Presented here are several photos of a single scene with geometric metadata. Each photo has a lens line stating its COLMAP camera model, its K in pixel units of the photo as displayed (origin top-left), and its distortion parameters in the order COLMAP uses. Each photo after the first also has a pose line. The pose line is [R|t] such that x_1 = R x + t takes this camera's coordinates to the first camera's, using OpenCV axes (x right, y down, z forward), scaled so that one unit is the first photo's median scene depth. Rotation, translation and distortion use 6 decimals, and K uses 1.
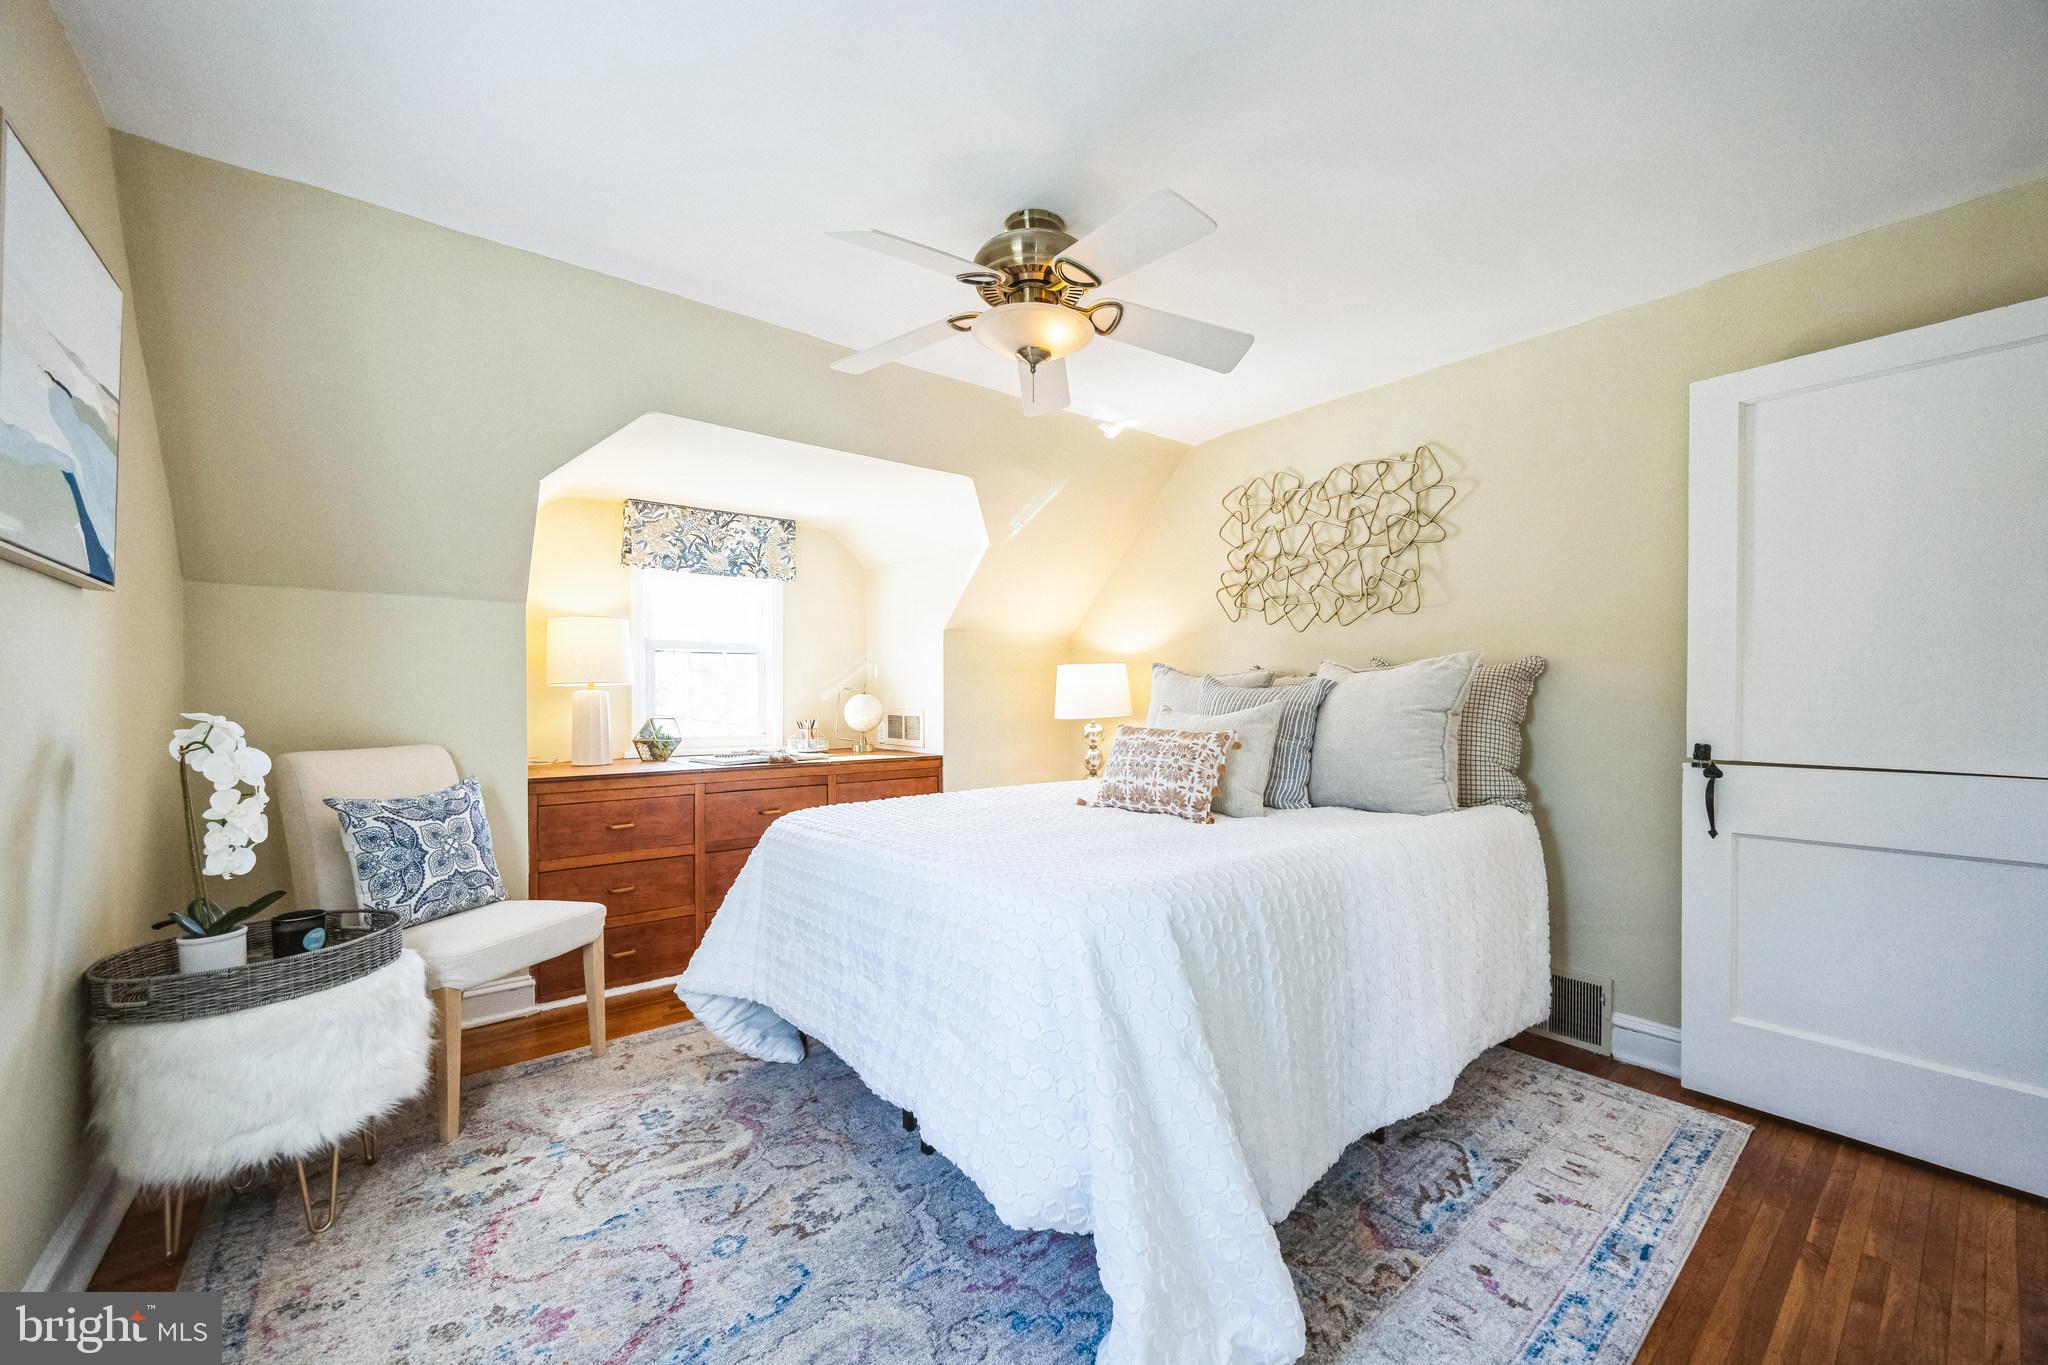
lens RADIAL K [[788.2, 0, 1020.1], [0, 788.2, 696.7], [0, 0, 1]] dist [-0.002048, 0.000192]
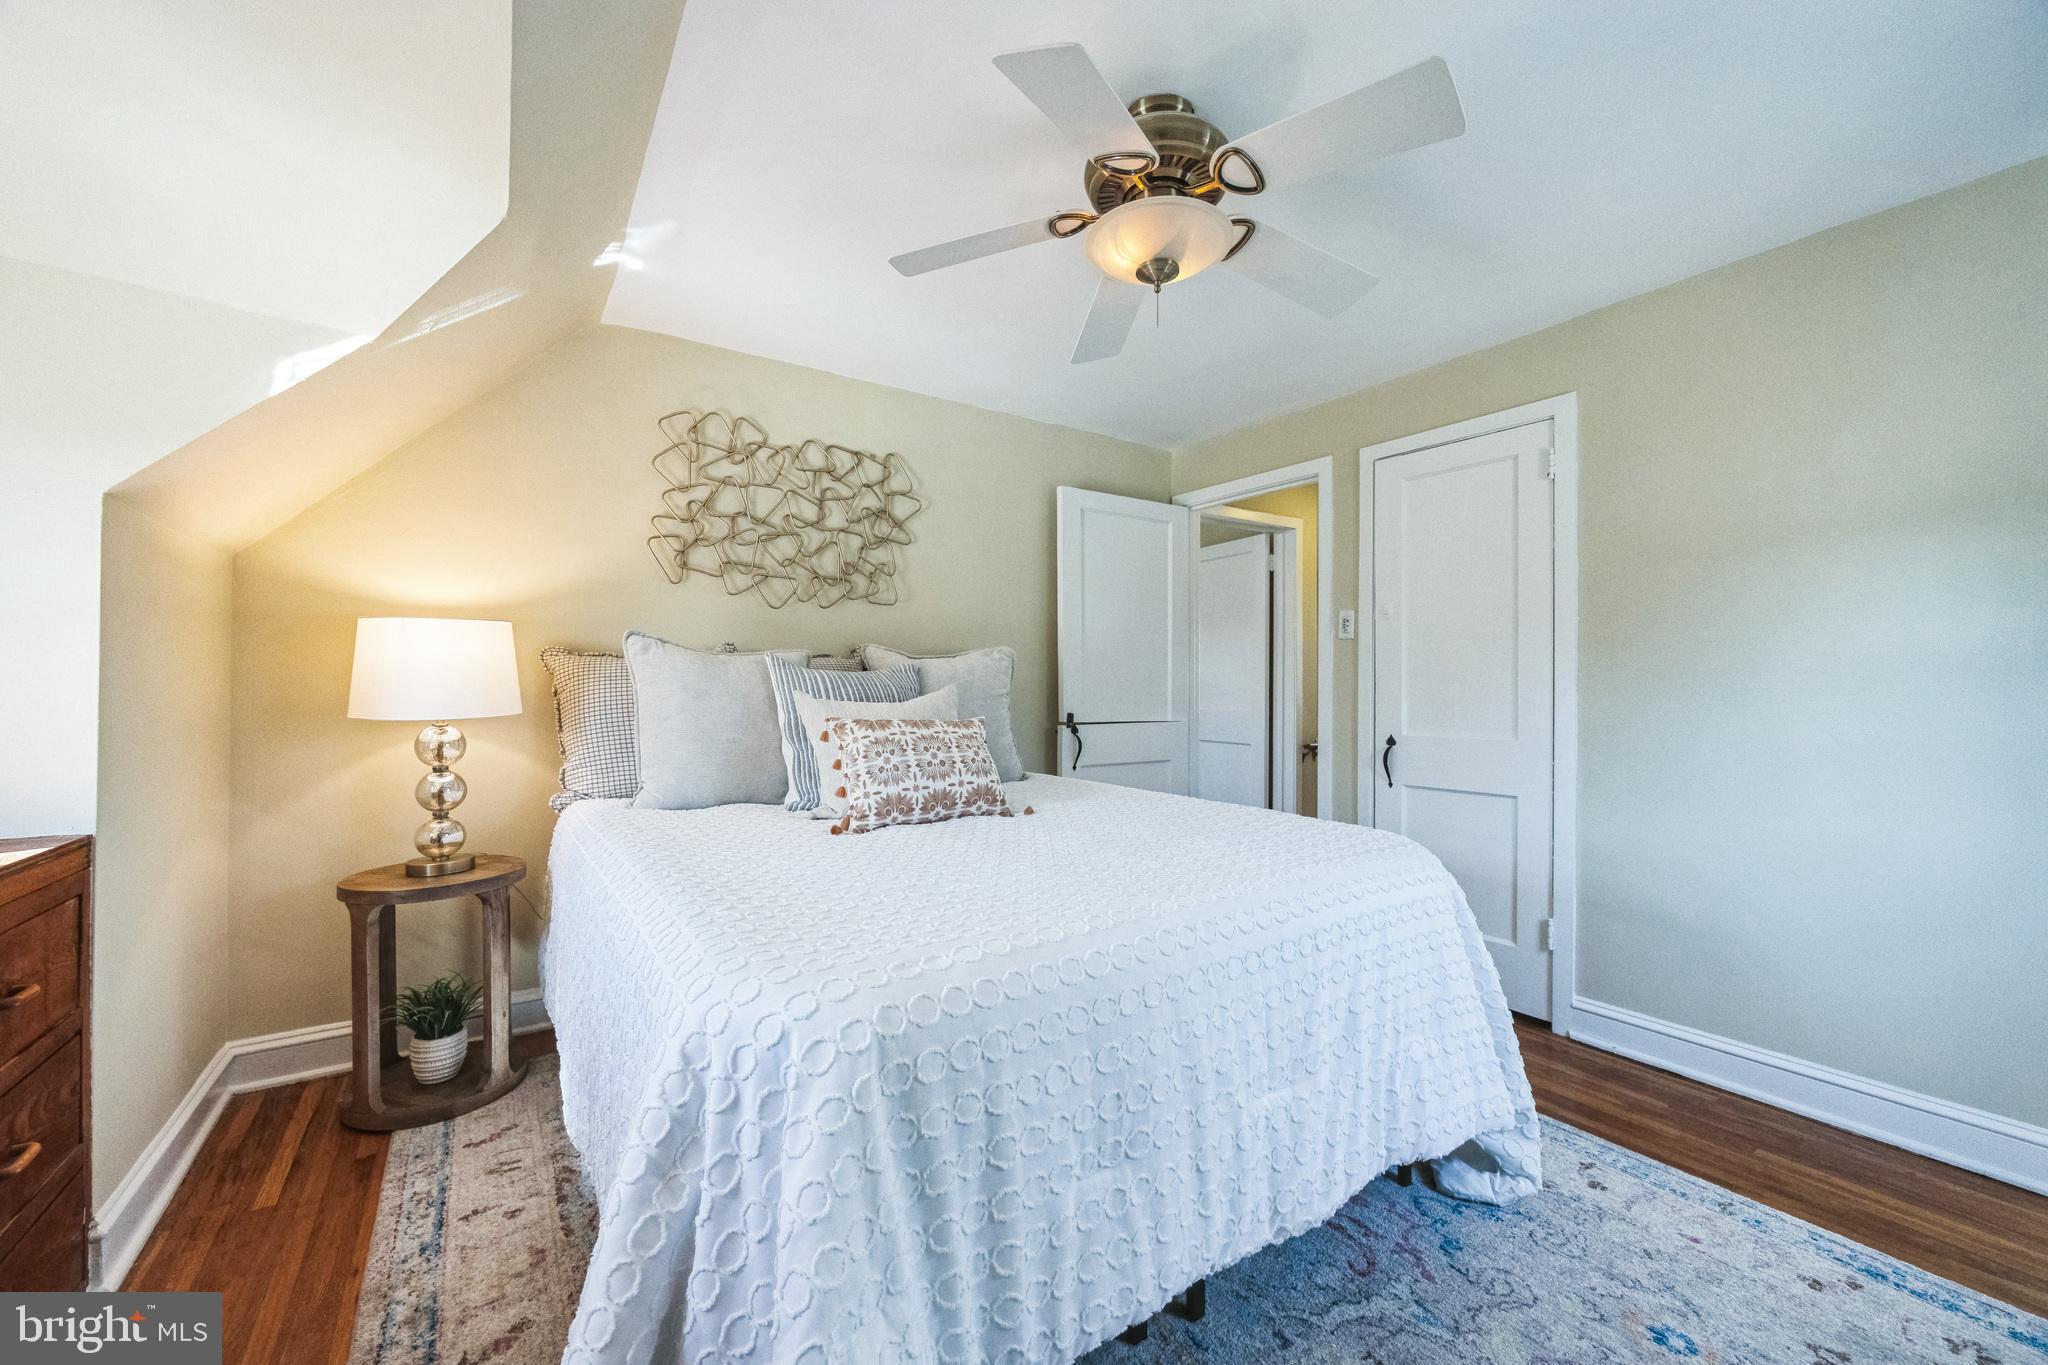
lens RADIAL K [[780.2, 0, 1007.6], [0, 780.2, 688.5], [0, 0, 1]] dist [-0.000581, 0.000010]
pose [[0.096503, -0.001056, 0.995332, -0.499868], [-0.004050, 0.999991, 0.001454, 0.005438], [-0.995324, -0.004171, 0.096498, 0.658876]]
